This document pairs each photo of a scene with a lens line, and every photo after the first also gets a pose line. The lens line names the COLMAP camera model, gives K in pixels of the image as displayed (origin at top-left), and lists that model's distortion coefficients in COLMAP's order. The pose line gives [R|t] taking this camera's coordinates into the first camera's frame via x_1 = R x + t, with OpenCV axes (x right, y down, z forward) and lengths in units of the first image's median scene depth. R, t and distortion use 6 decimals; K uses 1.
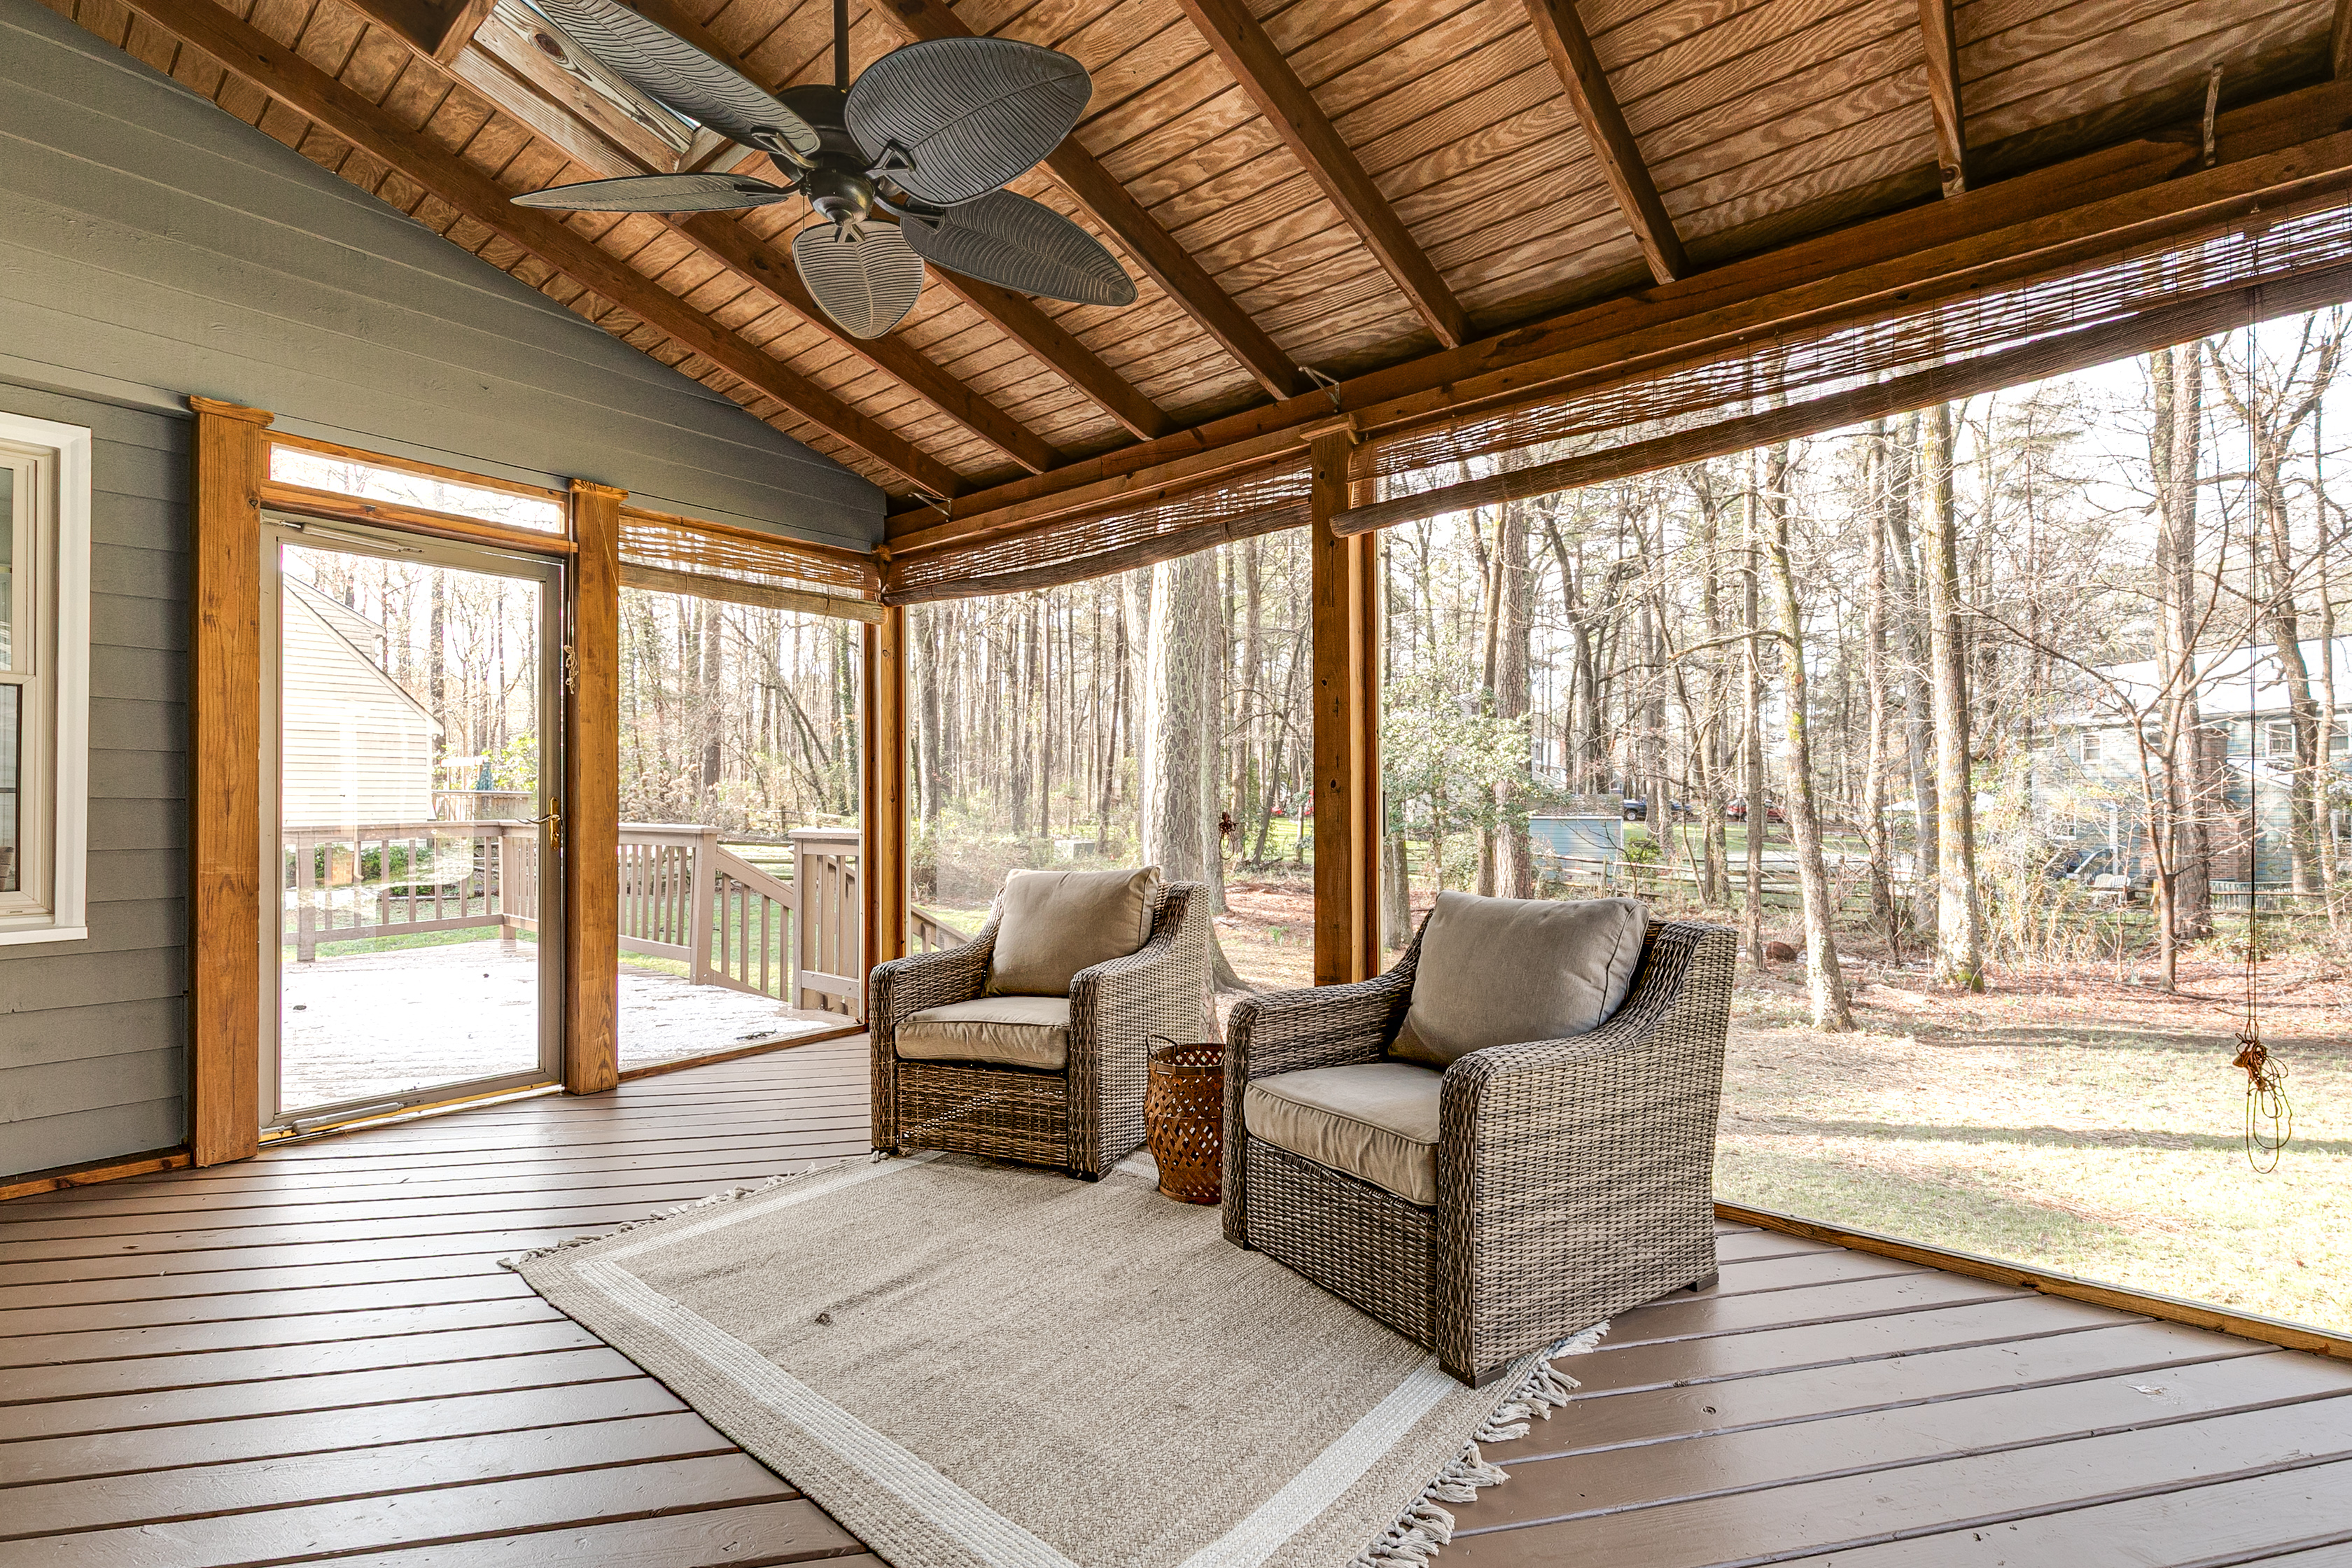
lens RADIAL K [[1089.7, 0, 1176.0], [0, 1089.7, 784.0], [0, 0, 1]] dist [0.002280, 0.000503]
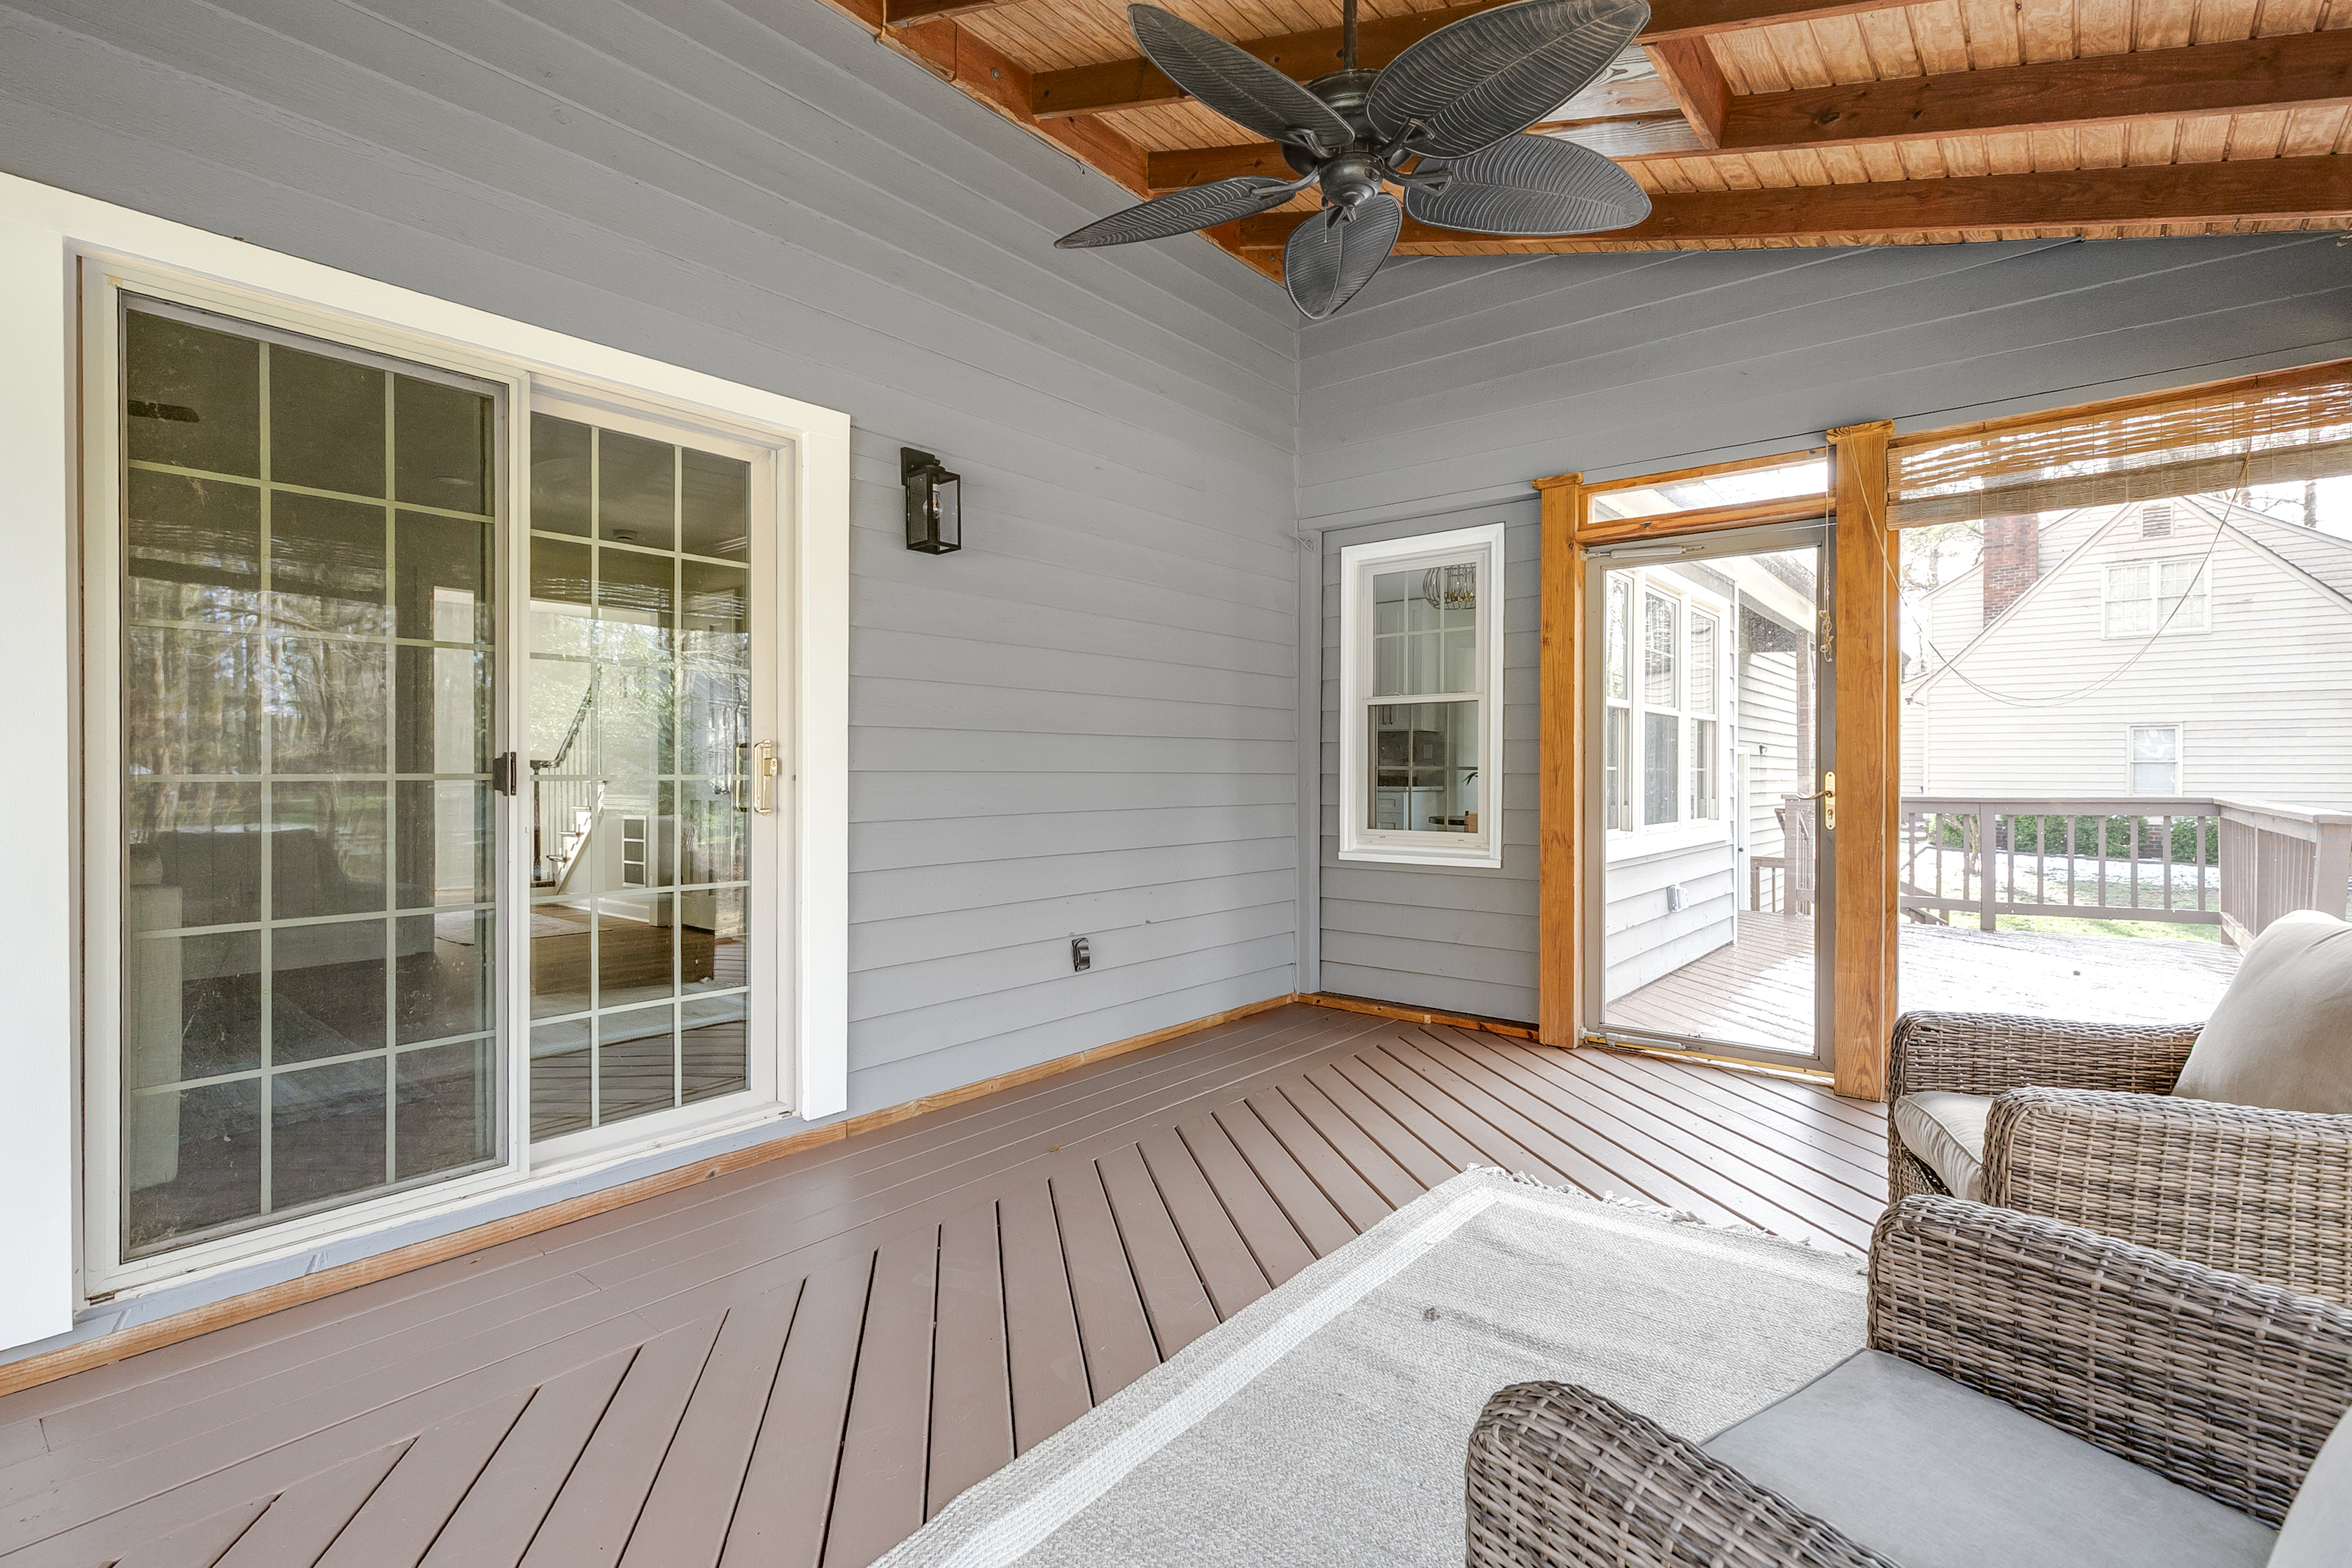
lens RADIAL K [[1052.5, 0, 1176.0], [0, 1052.5, 784.0], [0, 0, 1]] dist [0.000201, -0.000057]
pose [[0.012146, 0.011522, -0.999860, 0.377742], [0.013832, 0.999836, 0.011690, 0.003667], [0.999831, -0.013972, 0.011985, 0.482028]]
